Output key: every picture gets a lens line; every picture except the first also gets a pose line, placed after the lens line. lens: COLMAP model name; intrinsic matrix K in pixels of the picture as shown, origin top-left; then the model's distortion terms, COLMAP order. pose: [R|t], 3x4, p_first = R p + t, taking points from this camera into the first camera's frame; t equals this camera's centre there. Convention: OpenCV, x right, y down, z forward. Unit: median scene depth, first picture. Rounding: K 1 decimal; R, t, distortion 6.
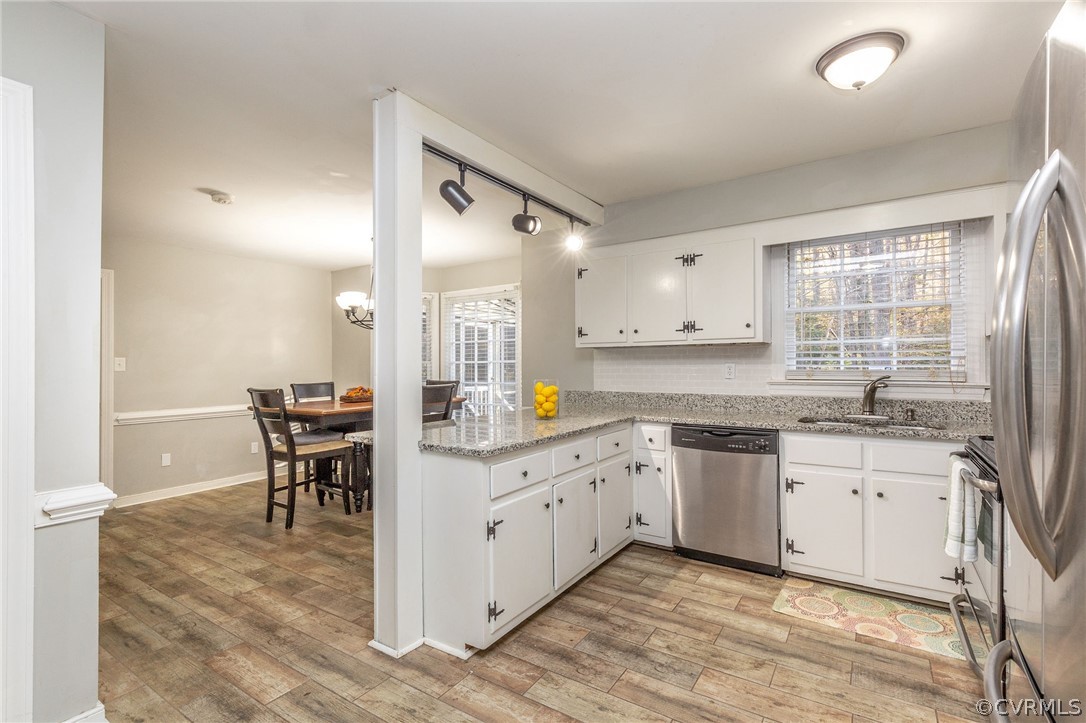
lens RADIAL K [[479.6, 0, 547.6], [0, 479.6, 362.8], [0, 0, 1]] dist [0.002429, 0.000061]
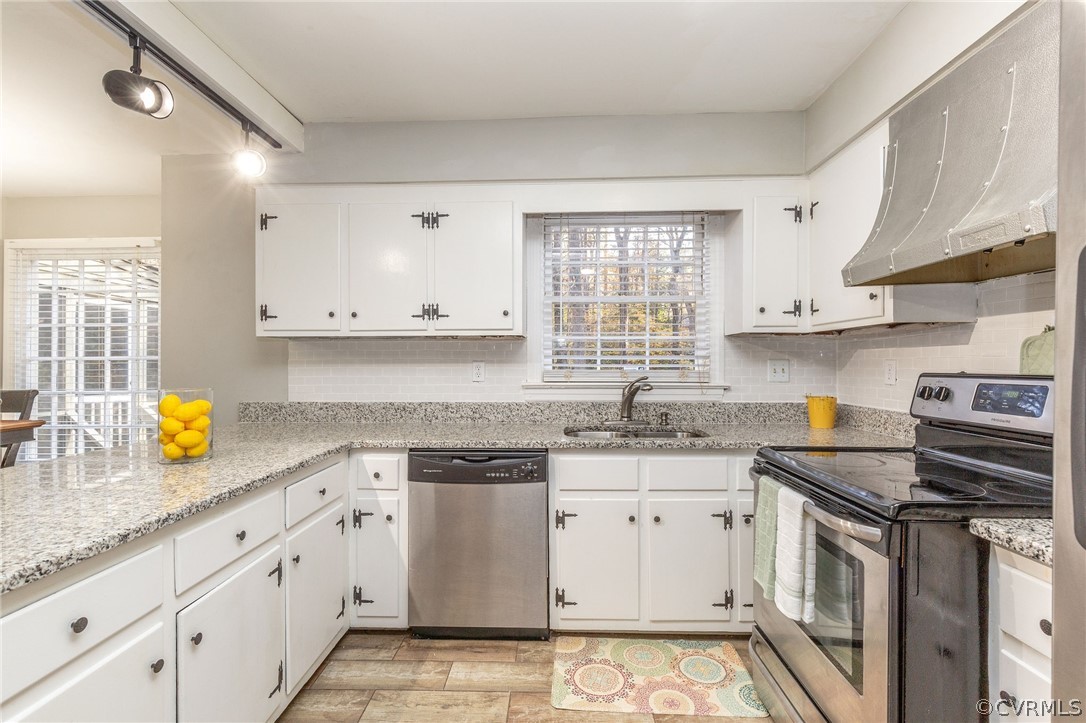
lens RADIAL K [[520.1, 0, 536.9], [0, 520.1, 362.6], [0, 0, 1]] dist [0.003836, 0.000202]
pose [[0.865033, 0.004270, 0.501696, 0.044877], [-0.005372, 0.999985, 0.000751, 0.000886], [-0.501686, -0.003344, 0.865044, 0.271828]]
